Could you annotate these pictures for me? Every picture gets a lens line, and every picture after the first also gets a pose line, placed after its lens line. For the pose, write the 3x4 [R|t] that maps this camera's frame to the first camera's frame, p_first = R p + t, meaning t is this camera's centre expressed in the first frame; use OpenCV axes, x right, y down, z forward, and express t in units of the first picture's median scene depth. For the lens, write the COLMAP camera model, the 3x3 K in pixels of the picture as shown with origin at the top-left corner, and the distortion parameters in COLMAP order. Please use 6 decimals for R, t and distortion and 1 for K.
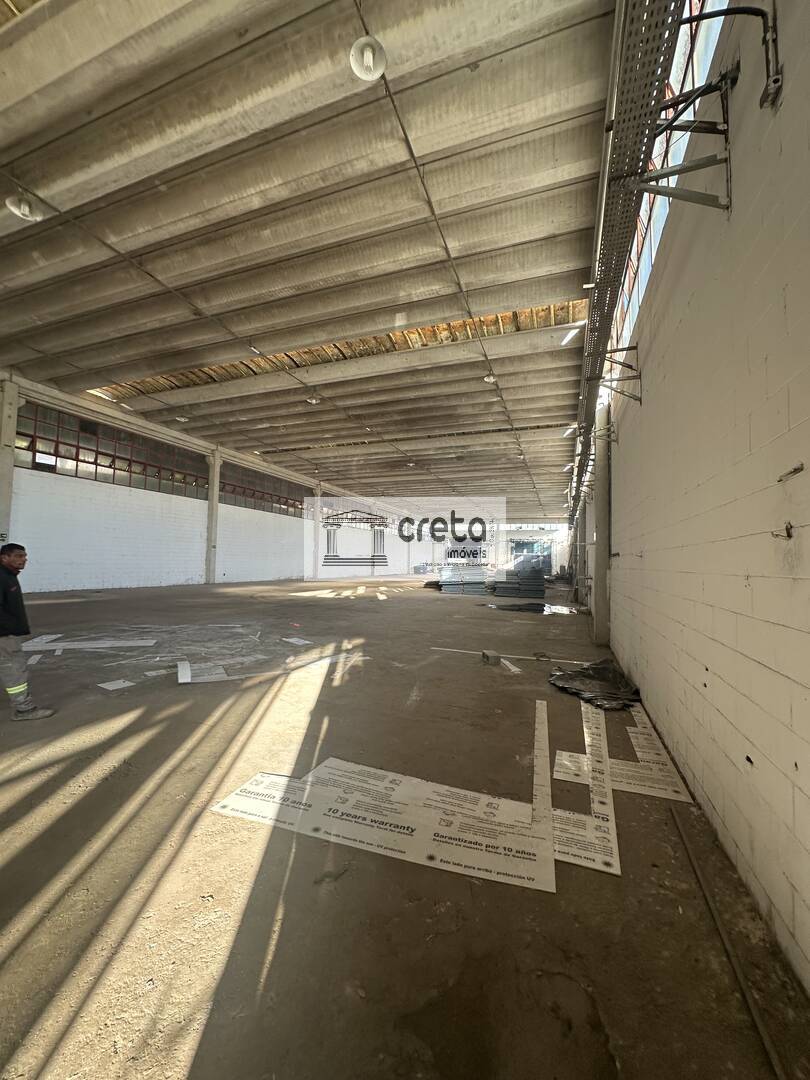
lens RADIAL K [[434.3, 0, 401.5], [0, 434.3, 547.3], [0, 0, 1]] dist [-0.002975, 0.000498]
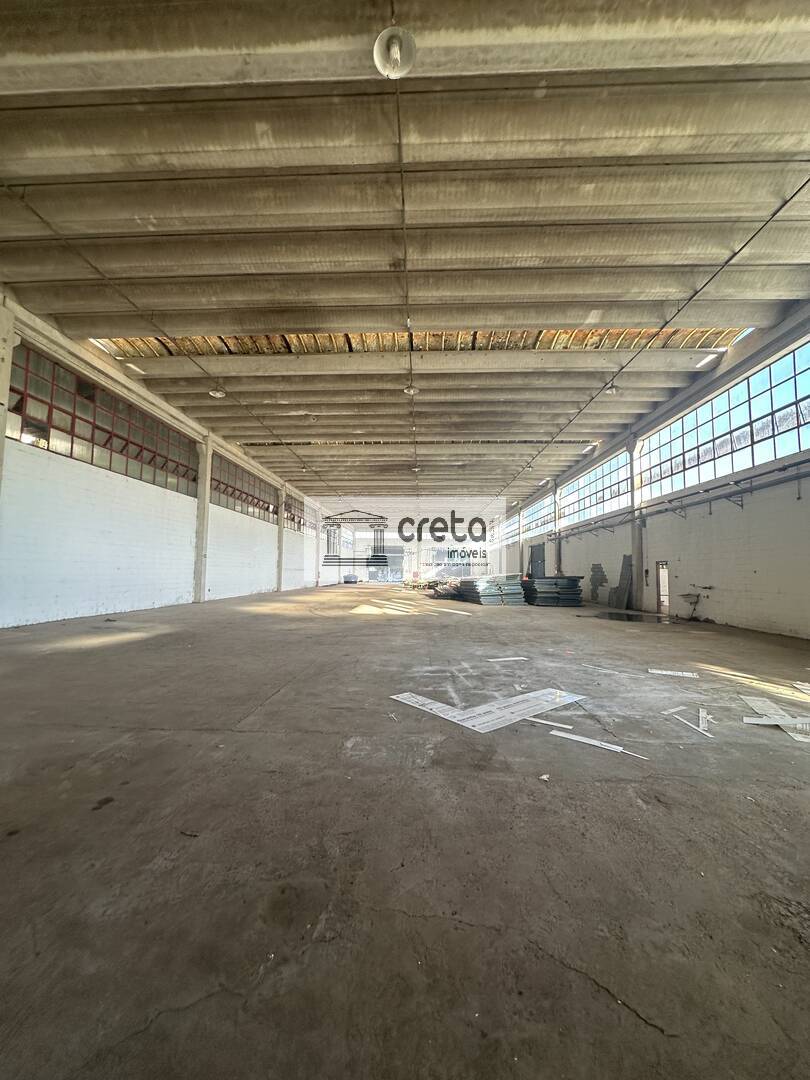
lens RADIAL K [[434.3, 0, 406.5], [0, 434.3, 543.2], [0, 0, 1]] dist [-0.002975, 0.000498]
pose [[0.949120, 0.009894, 0.314759, -0.435095], [-0.001517, 0.999638, -0.026847, -0.005341], [-0.314911, 0.025004, 0.948792, 0.158595]]
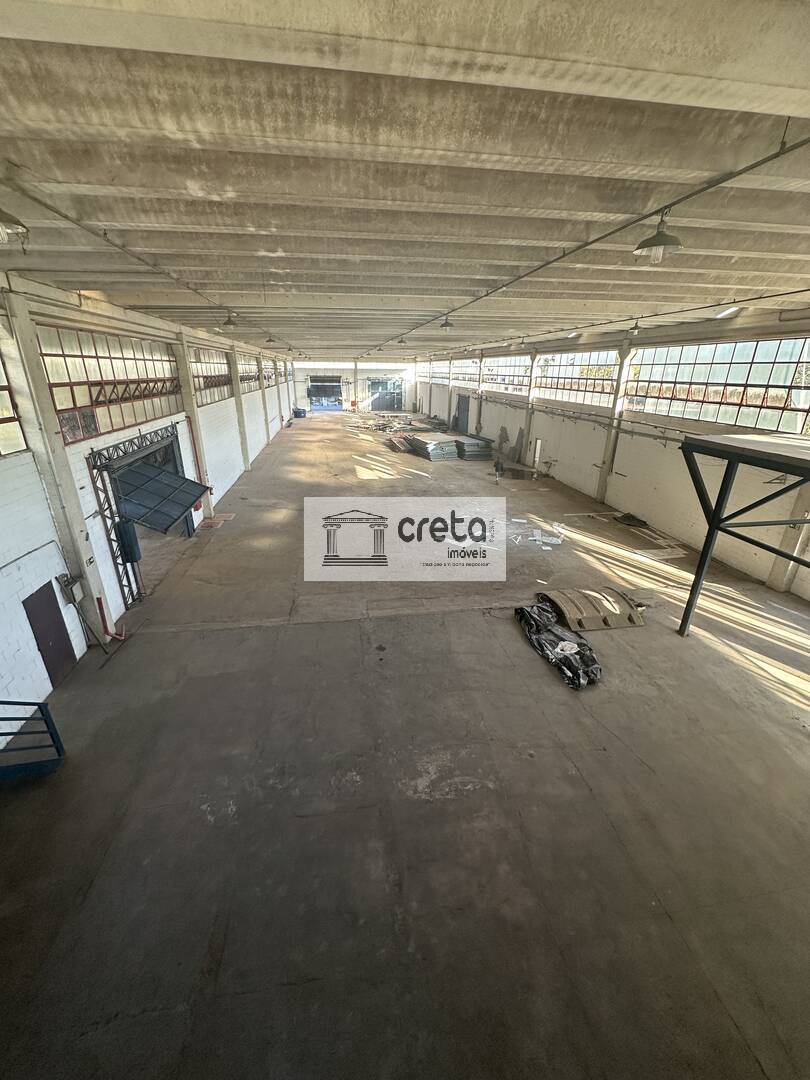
lens RADIAL K [[434.3, 0, 411.7], [0, 434.3, 540.7], [0, 0, 1]] dist [-0.002975, 0.000498]
pose [[0.864883, -0.188286, 0.465323, -0.837146], [-0.016224, 0.916019, 0.400807, -0.279944], [-0.501711, -0.354200, 0.789194, -0.287703]]
